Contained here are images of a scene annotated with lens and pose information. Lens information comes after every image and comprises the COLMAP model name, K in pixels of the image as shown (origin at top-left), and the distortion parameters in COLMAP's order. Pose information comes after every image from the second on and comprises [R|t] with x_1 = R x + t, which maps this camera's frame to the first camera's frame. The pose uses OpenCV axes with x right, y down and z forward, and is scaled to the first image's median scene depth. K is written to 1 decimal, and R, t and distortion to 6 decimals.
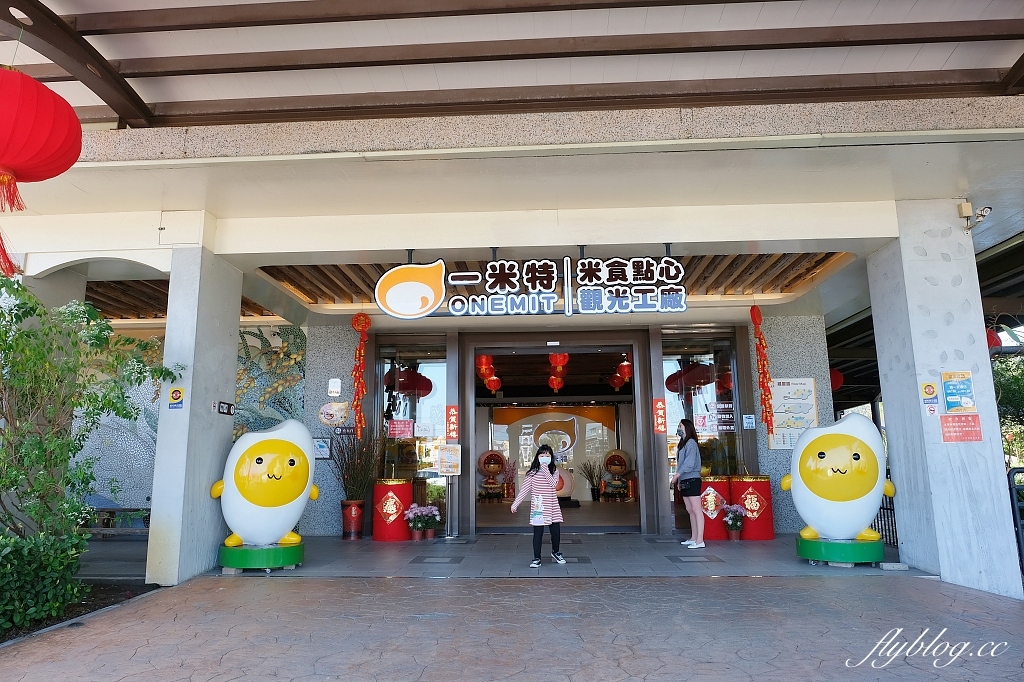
lens RADIAL K [[715.9, 0, 508.8], [0, 715.9, 321.7], [0, 0, 1]] dist [-0.036462, 0.000145]
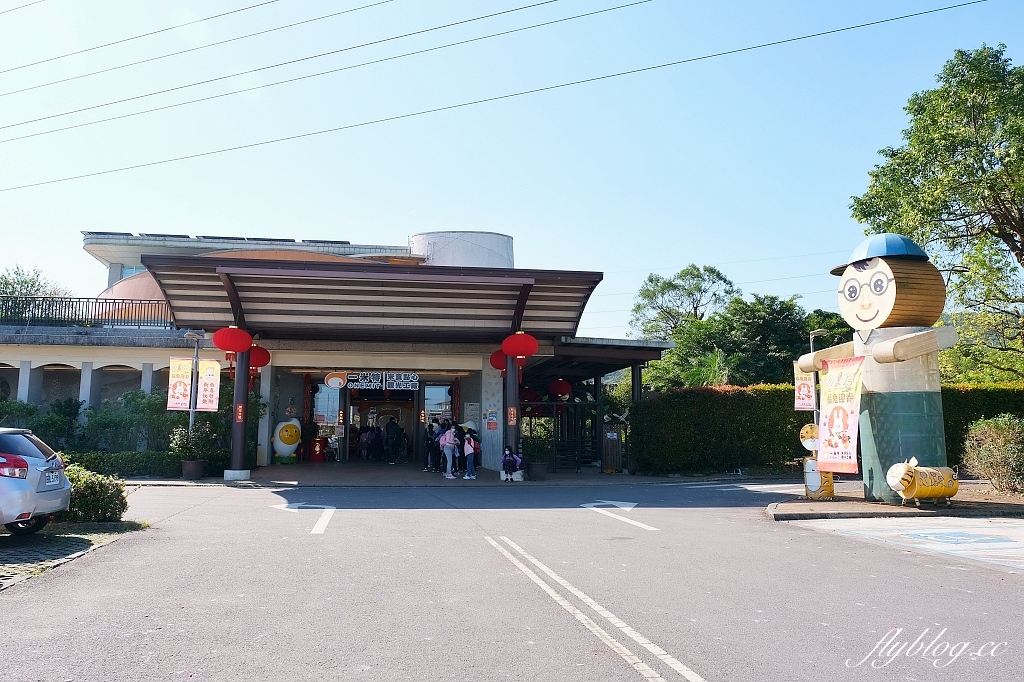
lens RADIAL K [[715.9, 0, 508.8], [0, 715.9, 321.7], [0, 0, 1]] dist [-0.036462, 0.000145]
pose [[0.978219, 0.046840, 0.202222, -0.025964], [-0.054811, 0.997918, 0.033999, -0.343067], [-0.200209, -0.044343, 0.978749, -1.733709]]
